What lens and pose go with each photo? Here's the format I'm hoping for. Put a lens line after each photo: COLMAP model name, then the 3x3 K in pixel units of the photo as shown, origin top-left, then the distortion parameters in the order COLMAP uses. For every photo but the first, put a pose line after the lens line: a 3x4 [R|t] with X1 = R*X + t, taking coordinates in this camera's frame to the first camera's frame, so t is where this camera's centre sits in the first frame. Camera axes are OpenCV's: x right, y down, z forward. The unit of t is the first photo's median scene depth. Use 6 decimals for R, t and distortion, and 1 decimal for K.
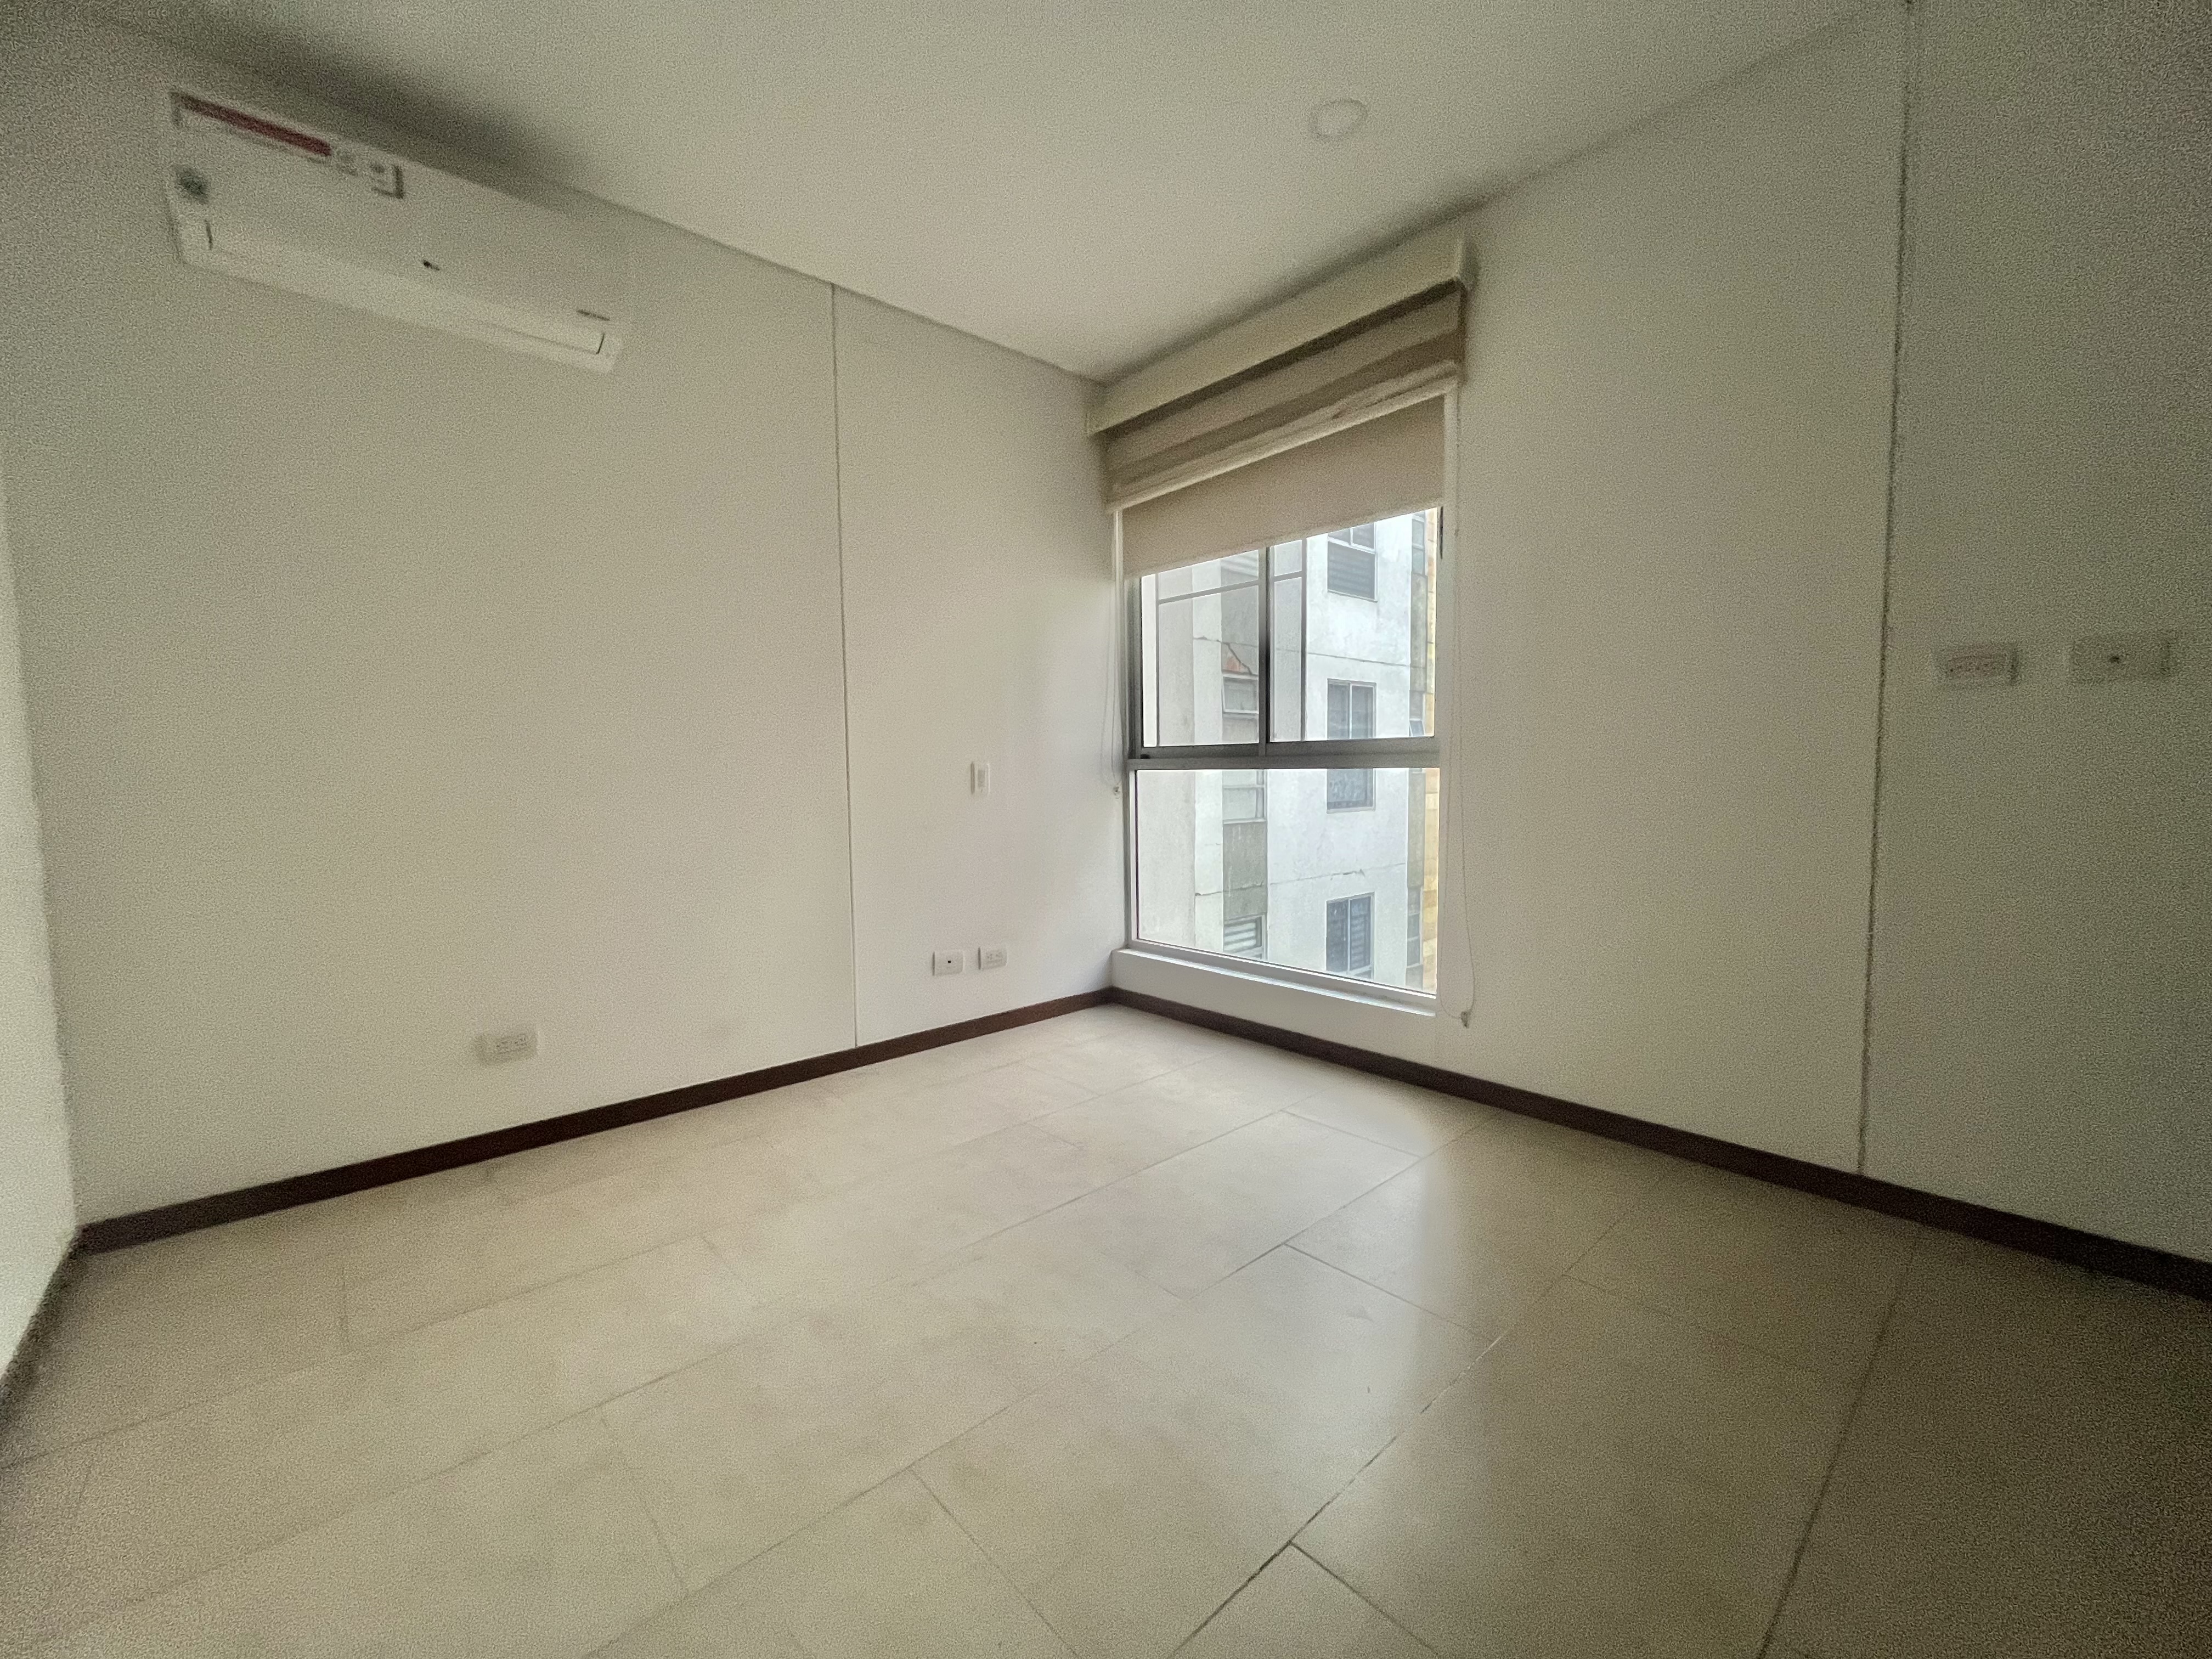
lens RADIAL K [[896.0, 0, 1106.0], [0, 896.0, 829.5], [0, 0, 1]] dist [-0.001254, 0.000026]
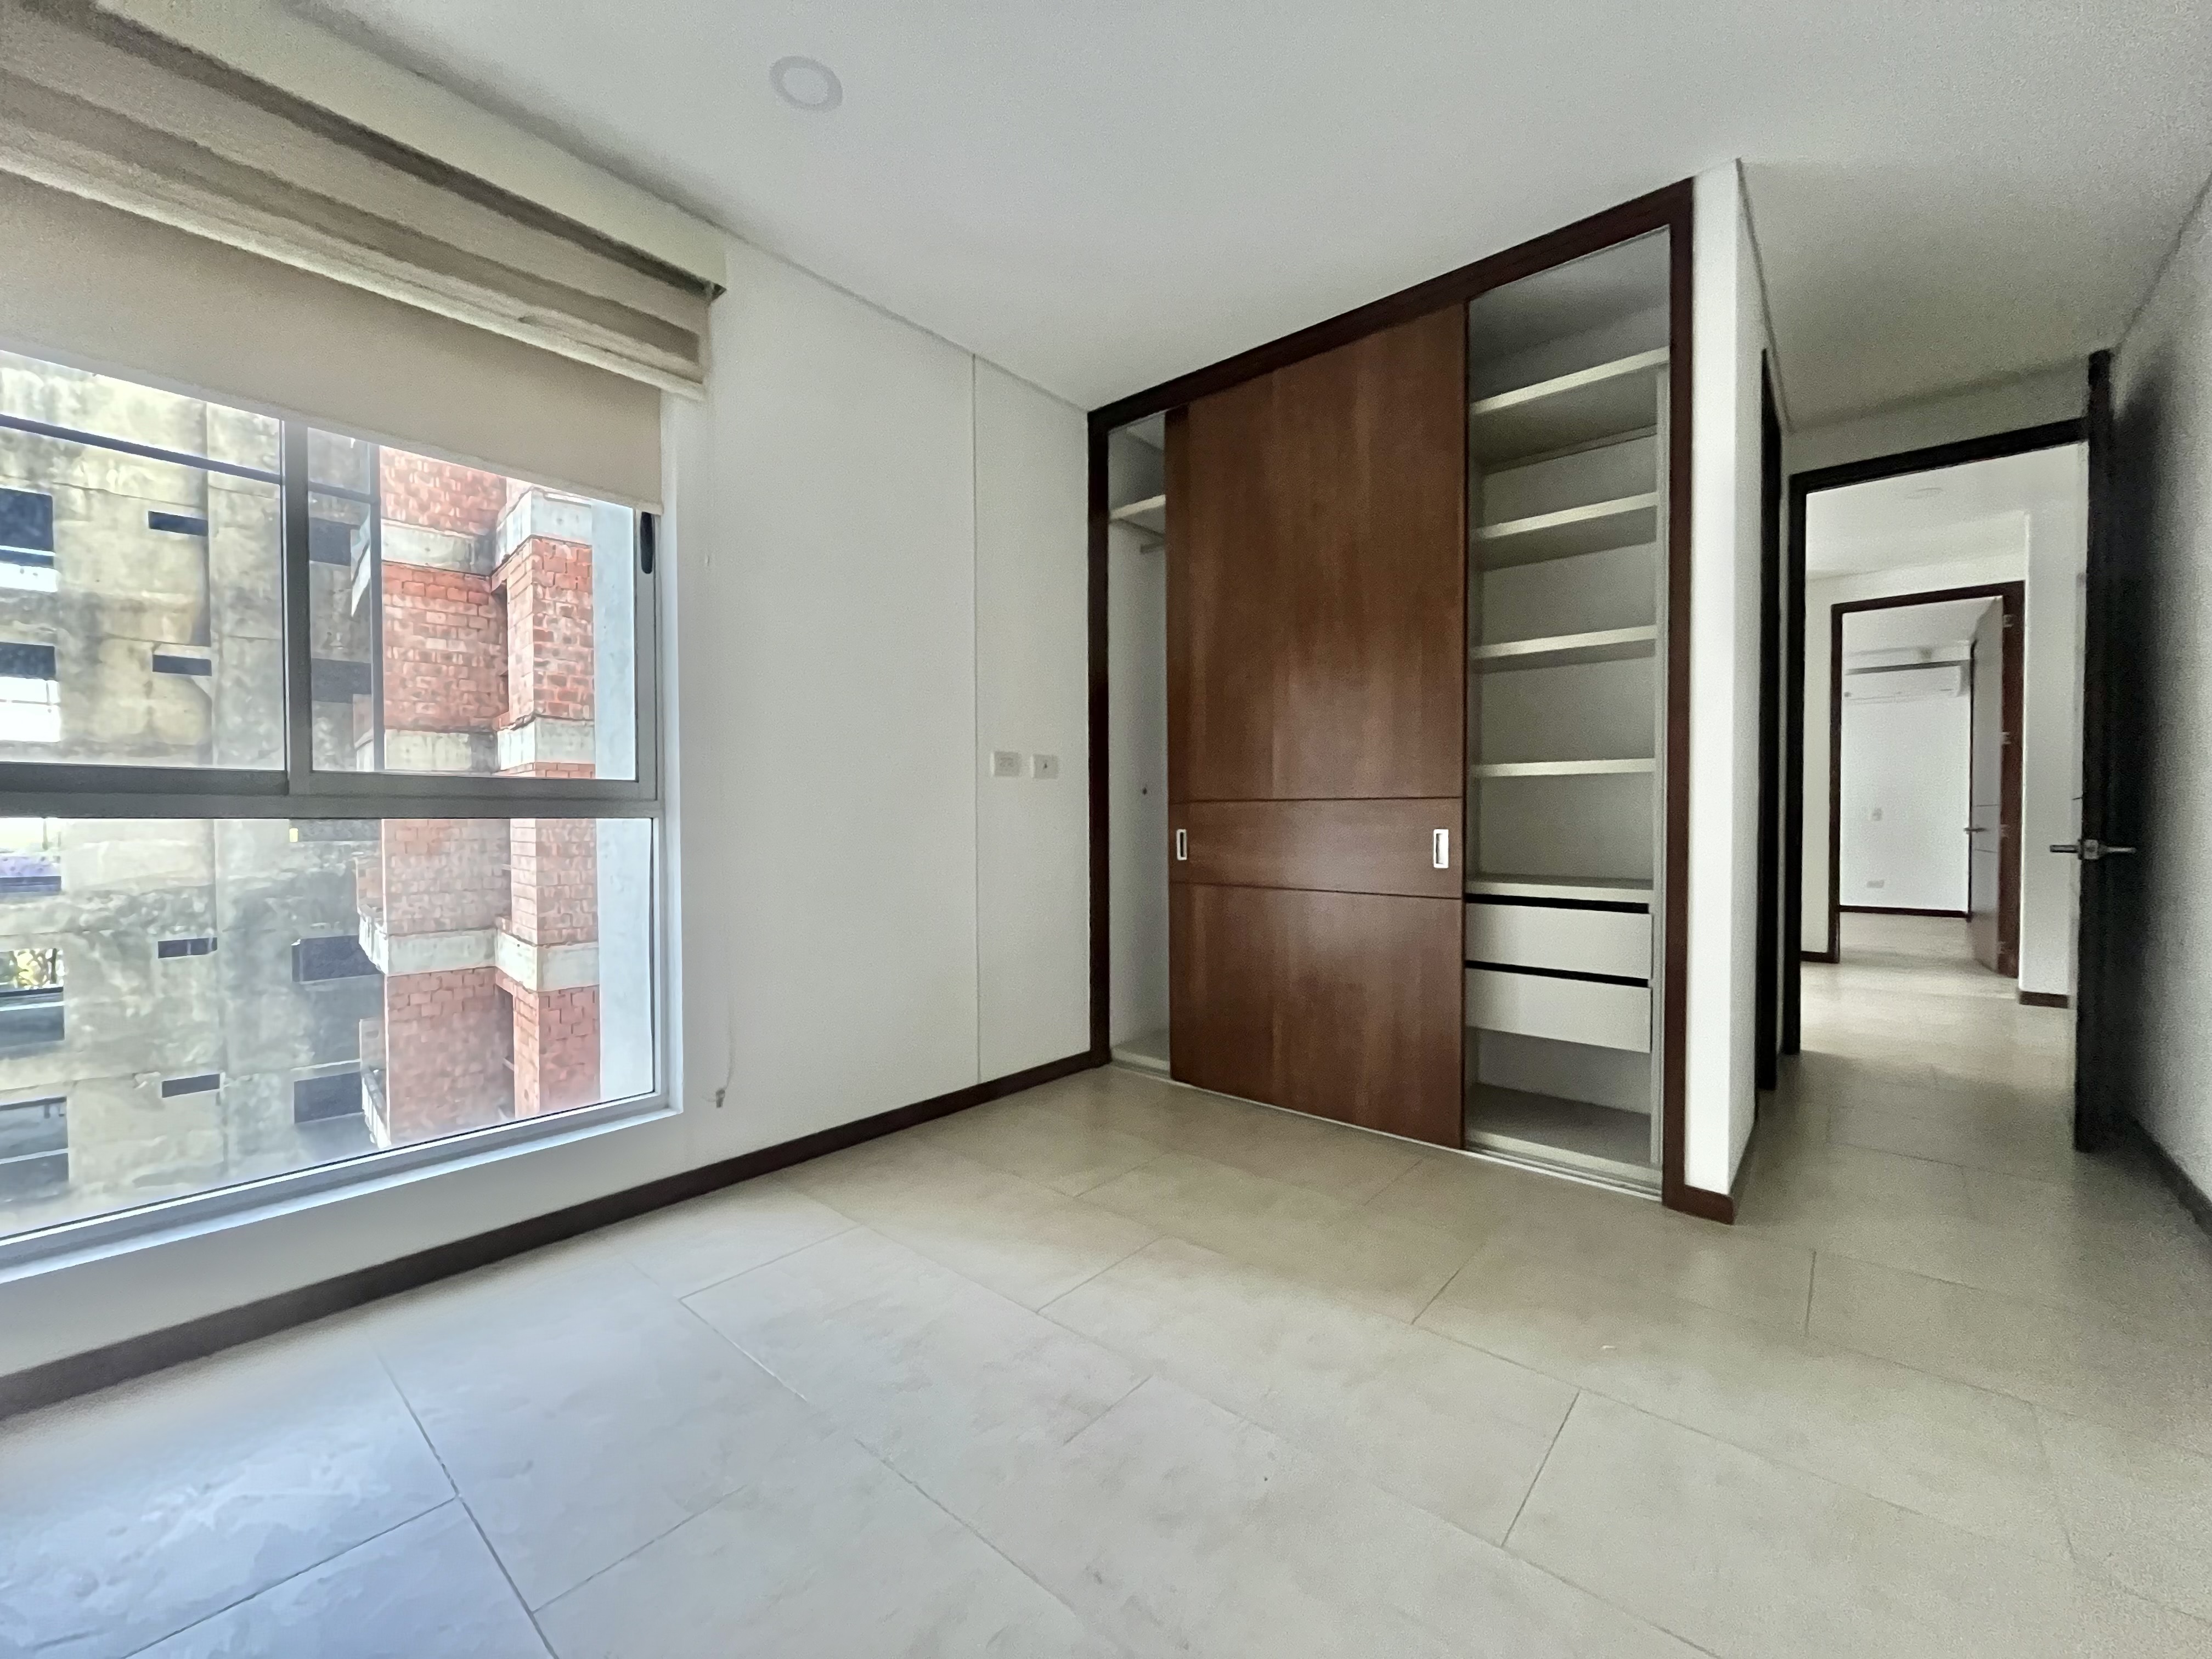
lens RADIAL K [[896.0, 0, 1106.0], [0, 896.0, 829.5], [0, 0, 1]] dist [-0.001254, 0.000026]
pose [[-0.117381, -0.004127, 0.993078, -0.490114], [0.065606, 0.997775, 0.011901, -0.038247], [-0.990917, 0.066549, -0.116849, 0.641848]]
